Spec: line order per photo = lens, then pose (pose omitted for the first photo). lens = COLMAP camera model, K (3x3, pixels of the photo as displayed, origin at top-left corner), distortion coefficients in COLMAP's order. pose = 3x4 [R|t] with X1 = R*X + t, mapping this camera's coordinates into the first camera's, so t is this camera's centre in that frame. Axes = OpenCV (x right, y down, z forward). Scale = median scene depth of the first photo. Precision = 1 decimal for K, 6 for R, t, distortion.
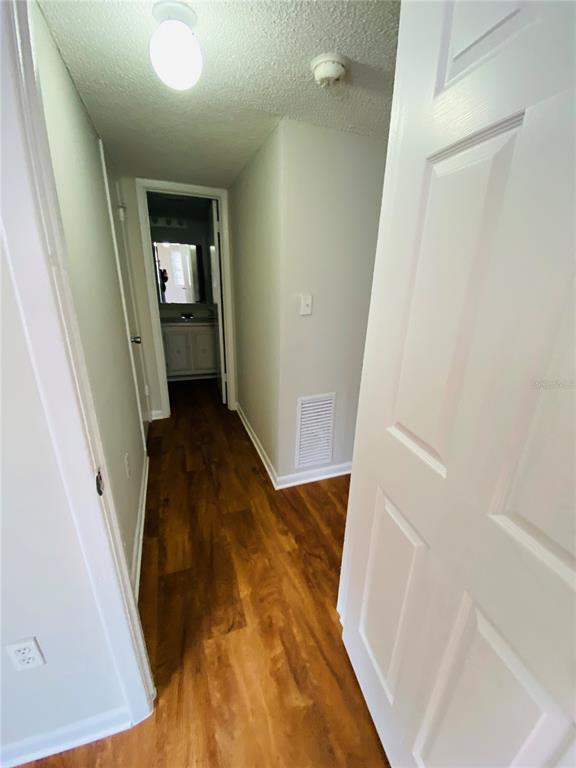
lens RADIAL K [[302.2, 0, 288.0], [0, 302.2, 384.0], [0, 0, 1]] dist [0.000529, -0.016035]
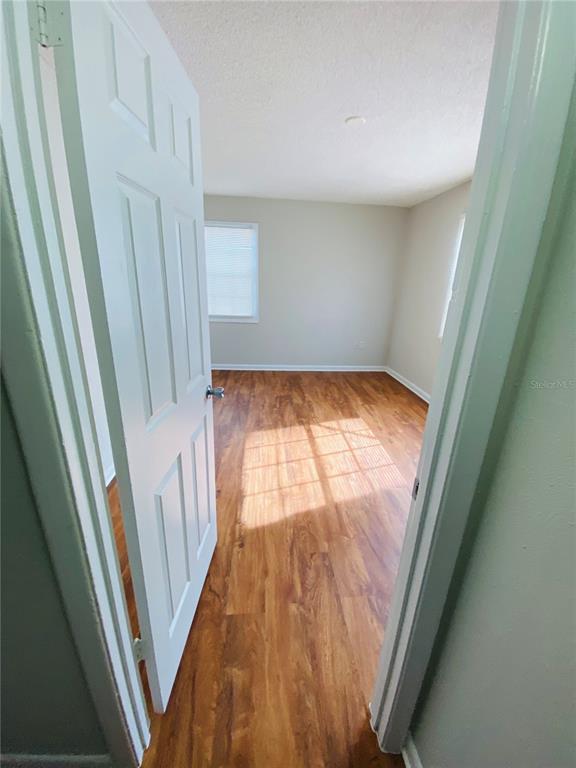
lens RADIAL K [[310.3, 0, 289.1], [0, 310.3, 395.8], [0, 0, 1]] dist [0.010072, -0.018489]
pose [[-0.960954, -0.162288, 0.224119, -0.220381], [0.009950, 0.789160, 0.614108, -0.406389], [-0.276528, 0.592359, -0.756731, 1.107450]]
